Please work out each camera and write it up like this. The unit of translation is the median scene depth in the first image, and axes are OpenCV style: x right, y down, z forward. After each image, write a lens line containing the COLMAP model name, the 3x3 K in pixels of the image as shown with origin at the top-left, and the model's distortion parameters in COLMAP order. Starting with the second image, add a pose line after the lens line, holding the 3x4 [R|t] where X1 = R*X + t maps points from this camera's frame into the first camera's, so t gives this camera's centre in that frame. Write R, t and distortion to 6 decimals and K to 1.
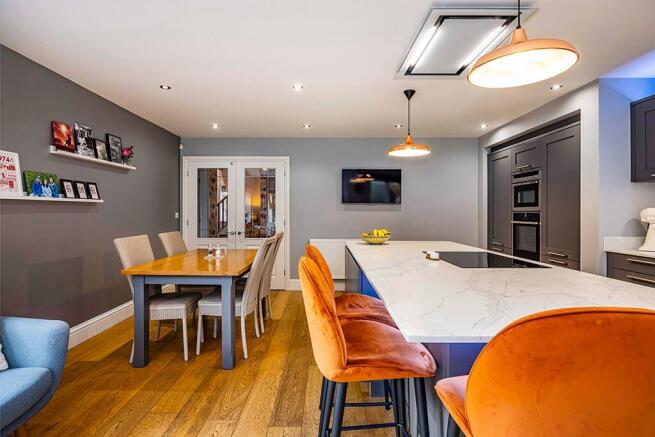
lens RADIAL K [[345.5, 0, 328.8], [0, 345.5, 214.5], [0, 0, 1]] dist [0.005765, 0.000527]
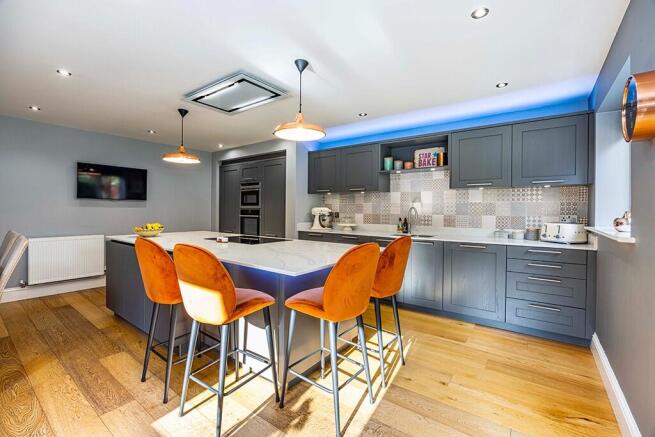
lens RADIAL K [[284.3, 0, 330.2], [0, 284.3, 214.3], [0, 0, 1]] dist [0.002436, -0.000019]
pose [[0.605579, -0.008014, 0.795745, -0.221268], [-0.002762, 0.999922, 0.012173, 0.000058], [-0.795780, -0.009570, 0.605510, -0.028055]]
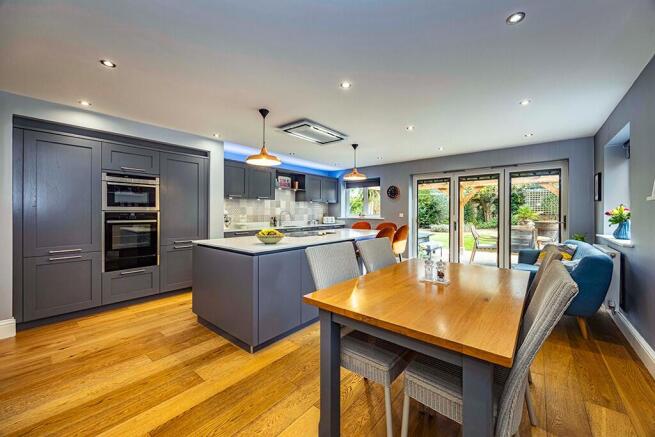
lens RADIAL K [[258.2, 0, 327.5], [0, 258.2, 213.5], [0, 0, 1]] dist [-0.000237, -0.000034]
pose [[-0.764855, -0.002703, 0.644196, -0.441869], [0.002899, 0.999967, 0.007638, -0.005268], [-0.644196, 0.007709, -0.764822, 1.330152]]
